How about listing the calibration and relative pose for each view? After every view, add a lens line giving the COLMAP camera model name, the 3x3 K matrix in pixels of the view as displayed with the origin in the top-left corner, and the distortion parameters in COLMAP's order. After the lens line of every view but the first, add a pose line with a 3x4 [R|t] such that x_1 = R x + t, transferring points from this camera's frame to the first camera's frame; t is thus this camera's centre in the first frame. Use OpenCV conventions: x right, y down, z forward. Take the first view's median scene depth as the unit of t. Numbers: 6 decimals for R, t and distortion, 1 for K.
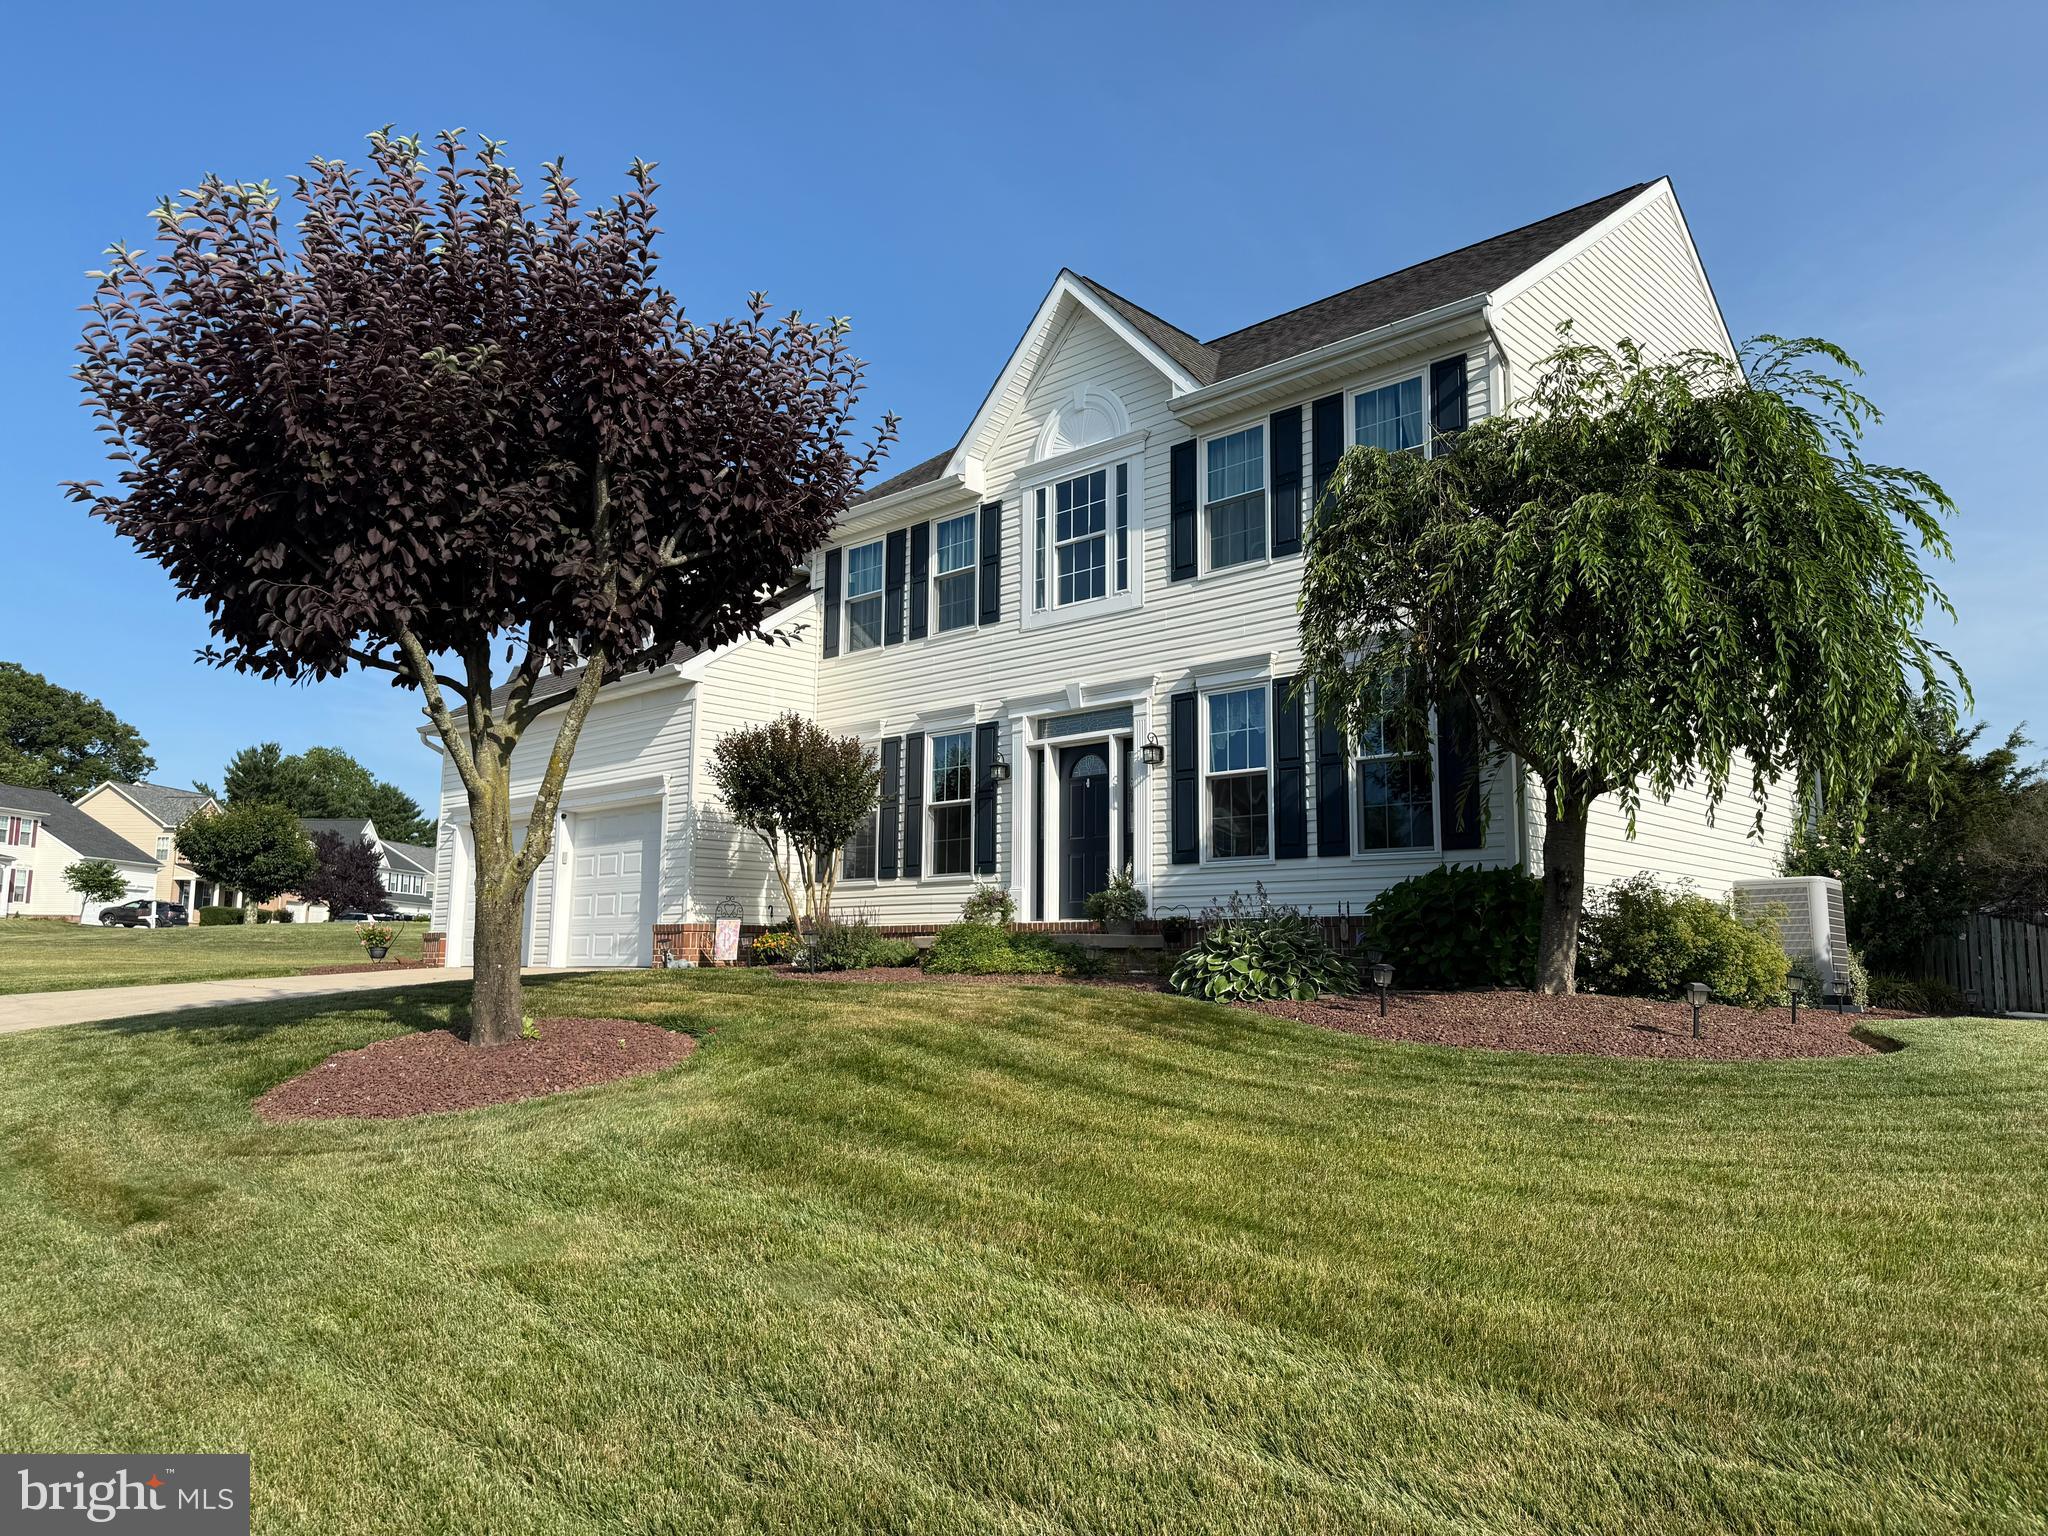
lens RADIAL K [[1434.5, 0, 1024.0], [0, 1434.5, 768.0], [0, 0, 1]] dist [0.001303, -0.002105]
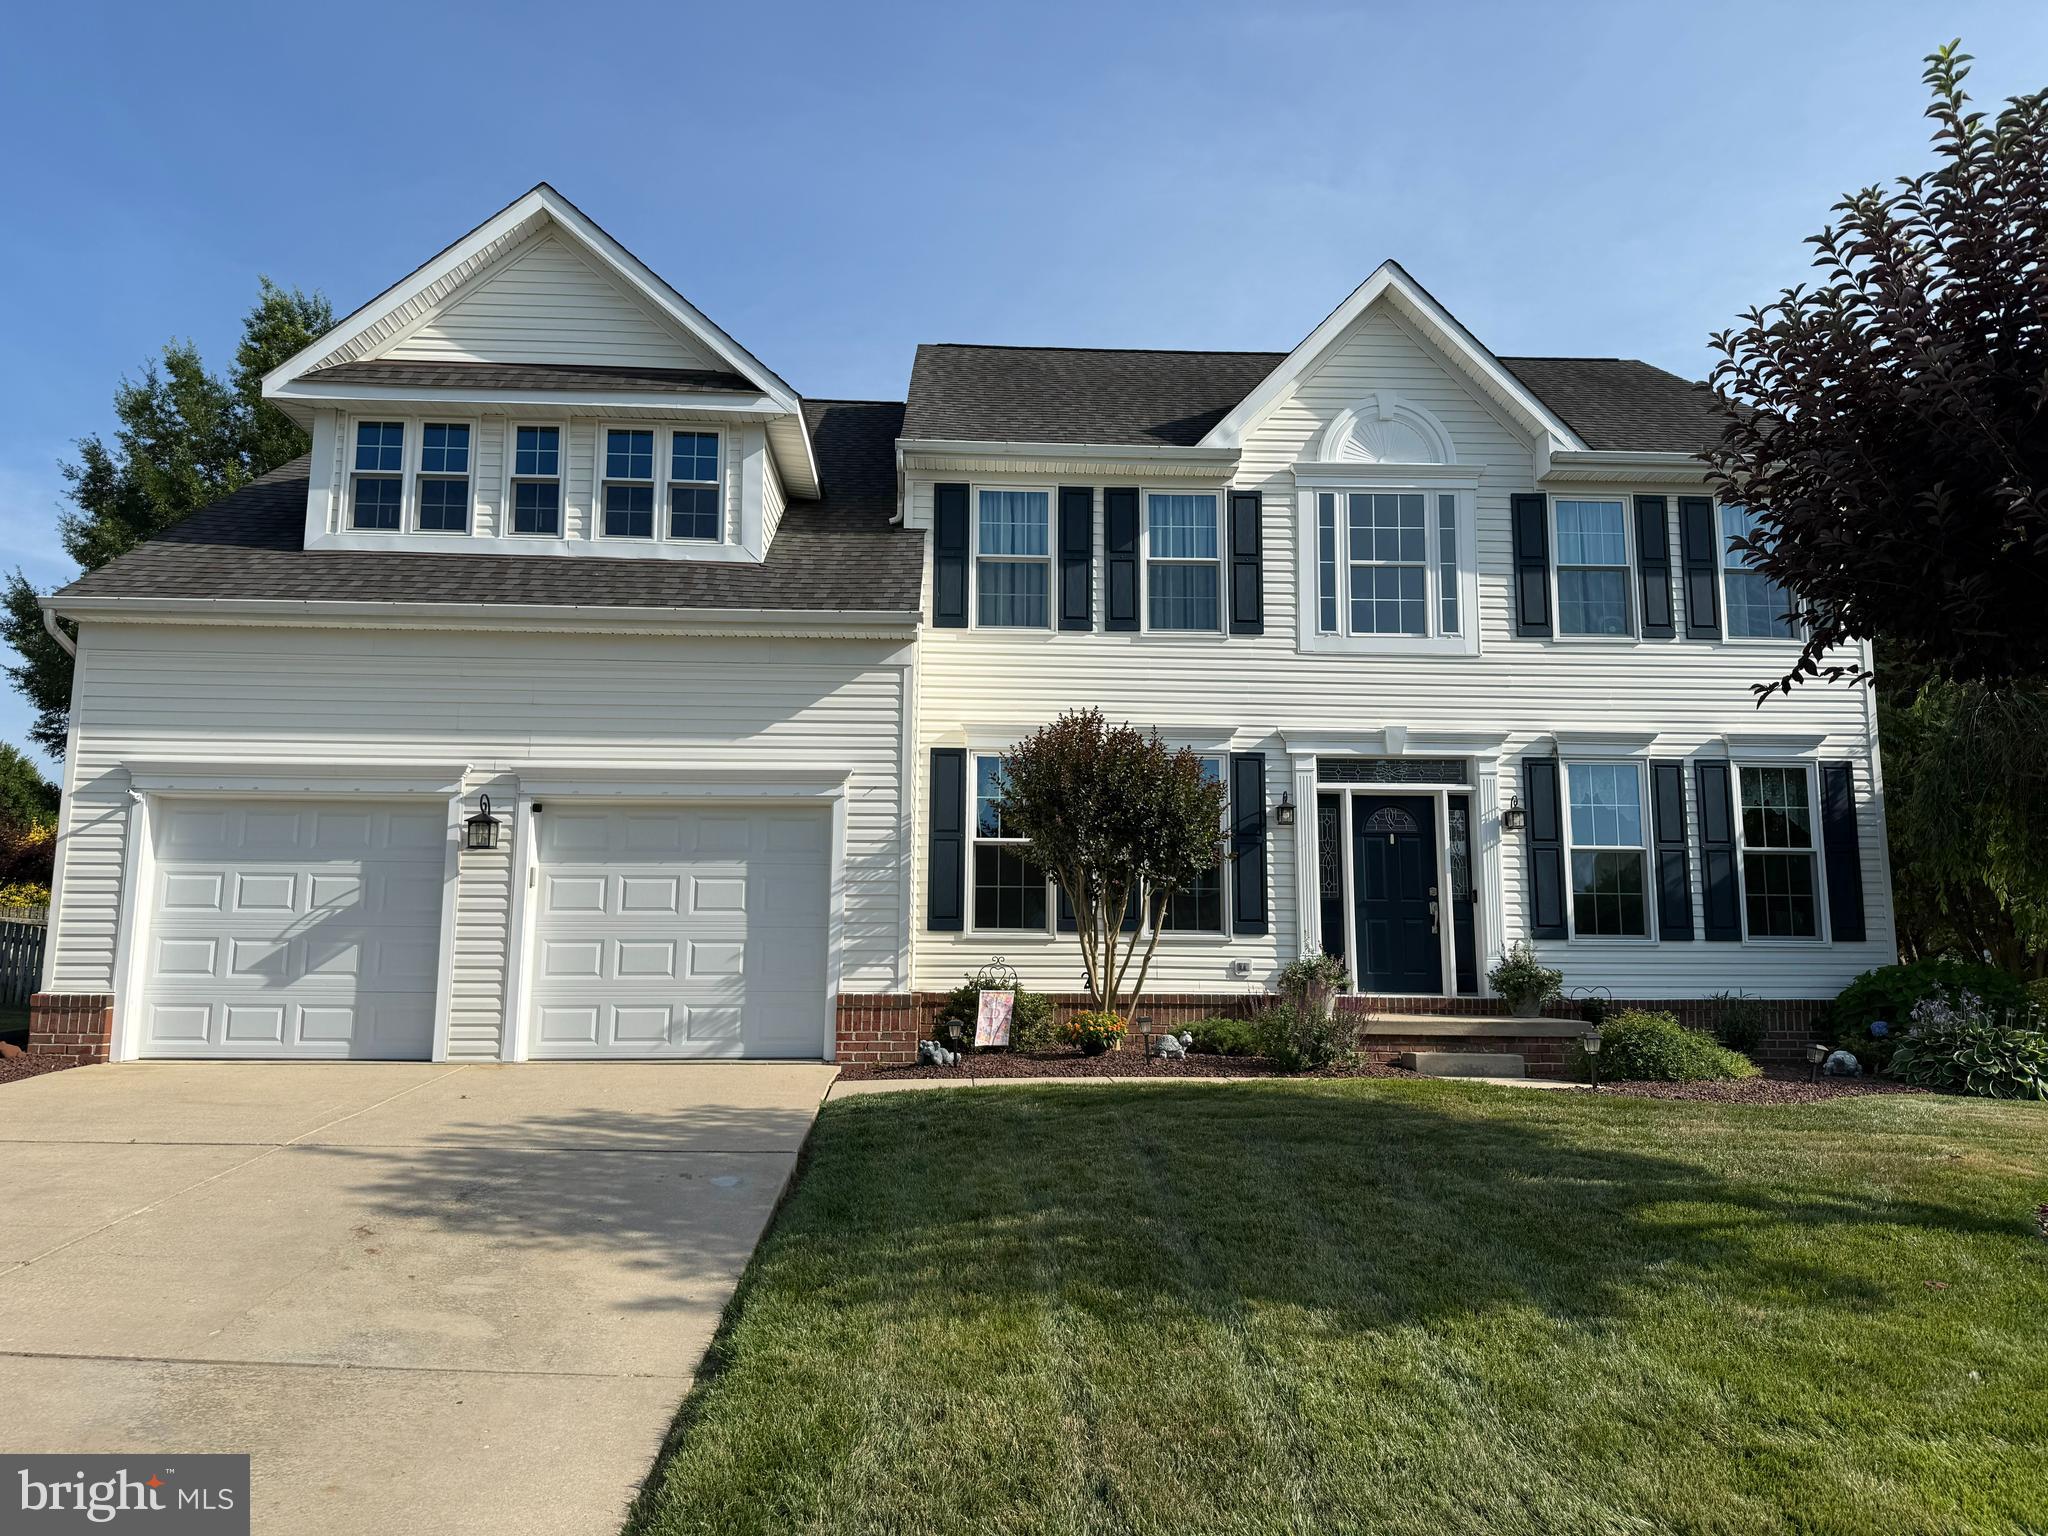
lens RADIAL K [[1434.5, 0, 1024.0], [0, 1434.5, 768.0], [0, 0, 1]] dist [0.001303, -0.002105]
pose [[0.703043, 0.101146, 0.703917, -0.725934], [-0.101077, 0.993997, -0.041877, 0.026148], [-0.703927, -0.041709, 0.709046, 0.515089]]
